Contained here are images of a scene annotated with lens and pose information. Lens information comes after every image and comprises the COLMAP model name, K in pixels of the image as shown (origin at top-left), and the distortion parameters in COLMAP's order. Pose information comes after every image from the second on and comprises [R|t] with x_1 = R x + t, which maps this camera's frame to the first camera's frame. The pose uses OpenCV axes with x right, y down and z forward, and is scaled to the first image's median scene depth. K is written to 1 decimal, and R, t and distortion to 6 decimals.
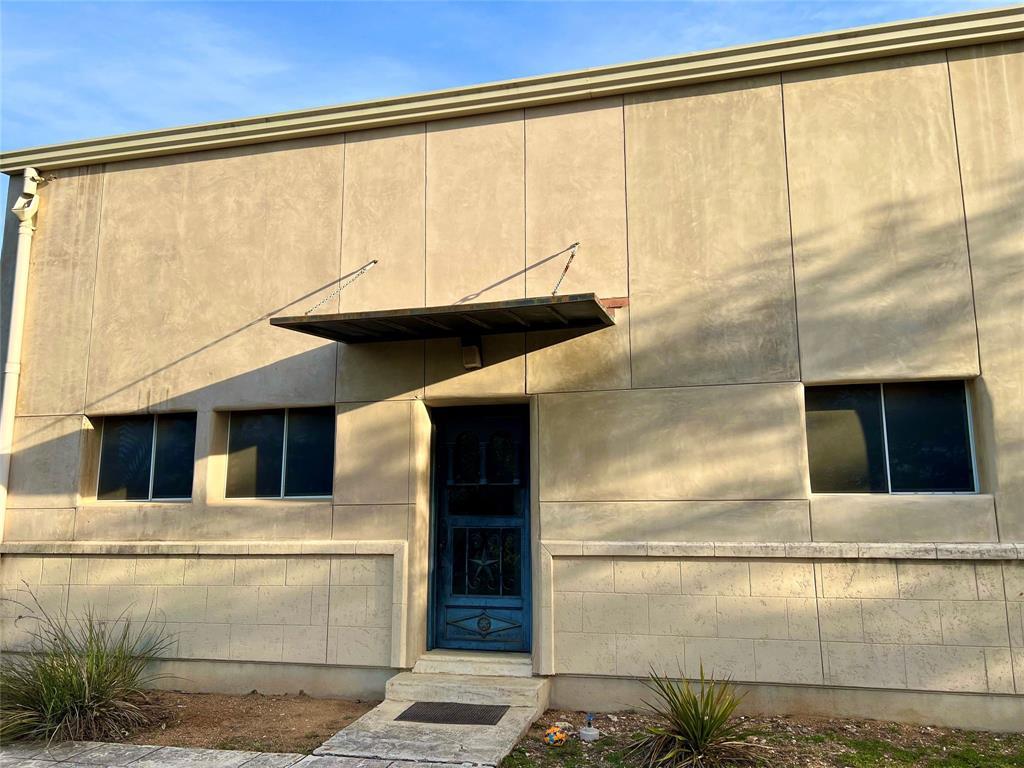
lens RADIAL K [[742.4, 0, 512.0], [0, 742.4, 384.0], [0, 0, 1]] dist [0.001136, 0.001165]
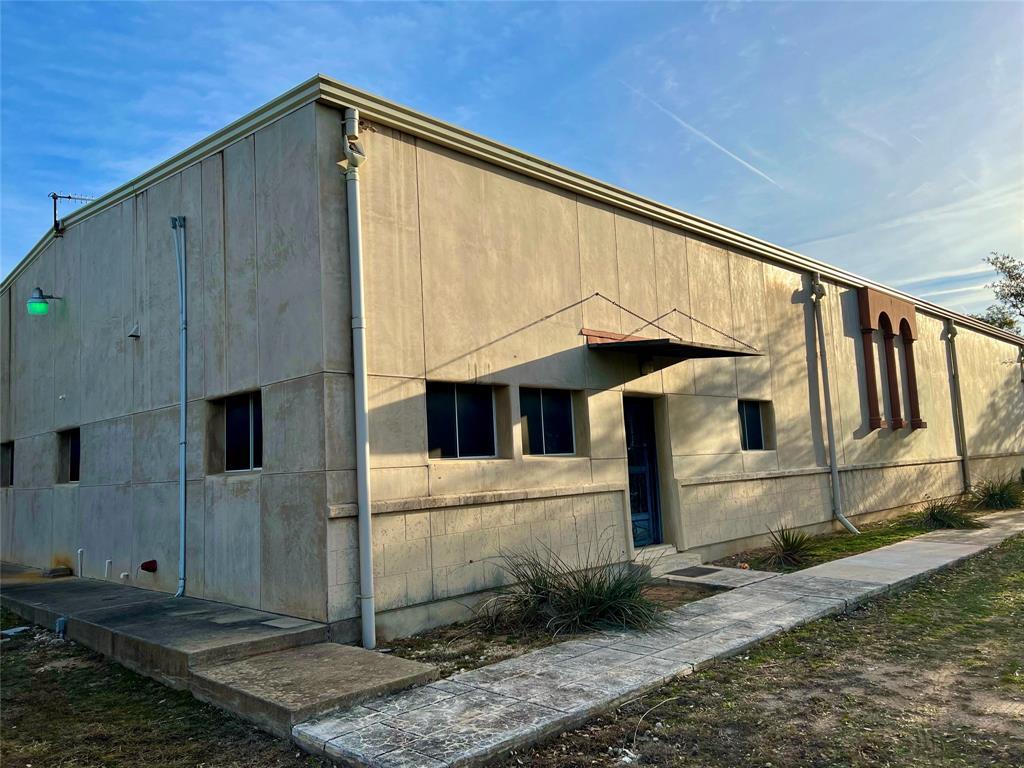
lens RADIAL K [[743.8, 0, 512.0], [0, 743.8, 384.0], [0, 0, 1]] dist [0.068444, -0.104530]
pose [[0.529877, 0.077731, 0.844505, -1.464945], [-0.102733, 0.994341, -0.027063, 0.066640], [-0.841829, -0.072419, 0.534864, 0.333900]]
